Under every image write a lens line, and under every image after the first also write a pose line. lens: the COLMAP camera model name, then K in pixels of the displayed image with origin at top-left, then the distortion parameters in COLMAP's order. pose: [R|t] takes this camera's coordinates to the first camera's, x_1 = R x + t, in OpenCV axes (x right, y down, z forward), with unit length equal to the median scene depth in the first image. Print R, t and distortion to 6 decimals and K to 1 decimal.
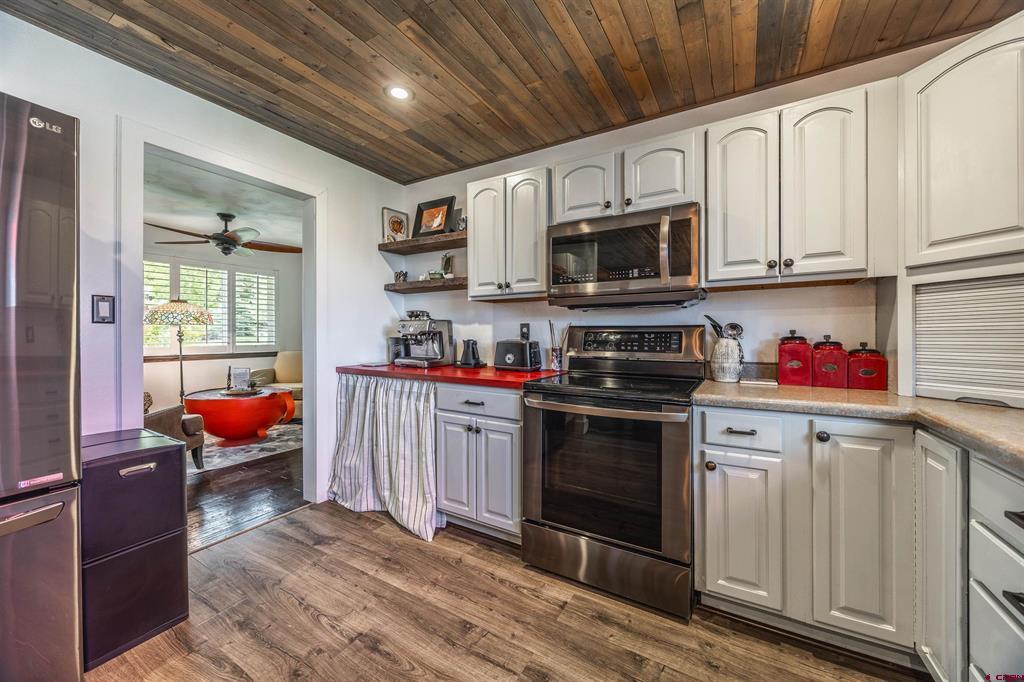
lens RADIAL K [[389.8, 0, 510.7], [0, 389.8, 336.6], [0, 0, 1]] dist [-0.000104, 0.000200]
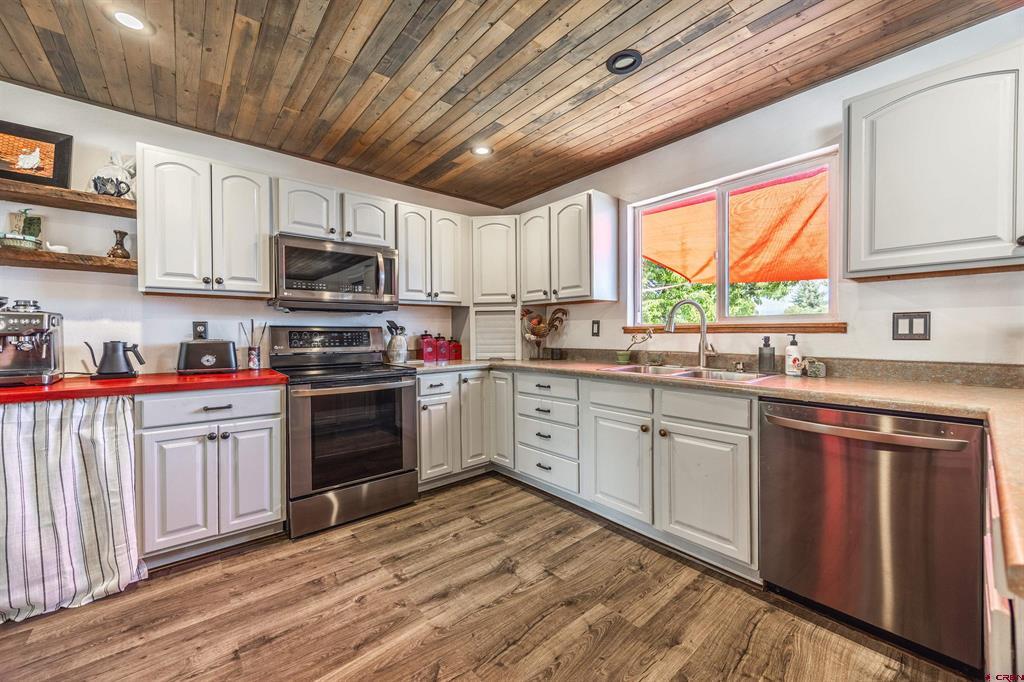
lens RADIAL K [[389.8, 0, 518.2], [0, 389.8, 335.7], [0, 0, 1]] dist [-0.000104, 0.000200]
pose [[0.312199, -0.008533, 0.949979, -0.829527], [0.010444, 0.999930, 0.005549, 0.001641], [-0.949959, 0.008189, 0.312266, 0.038994]]
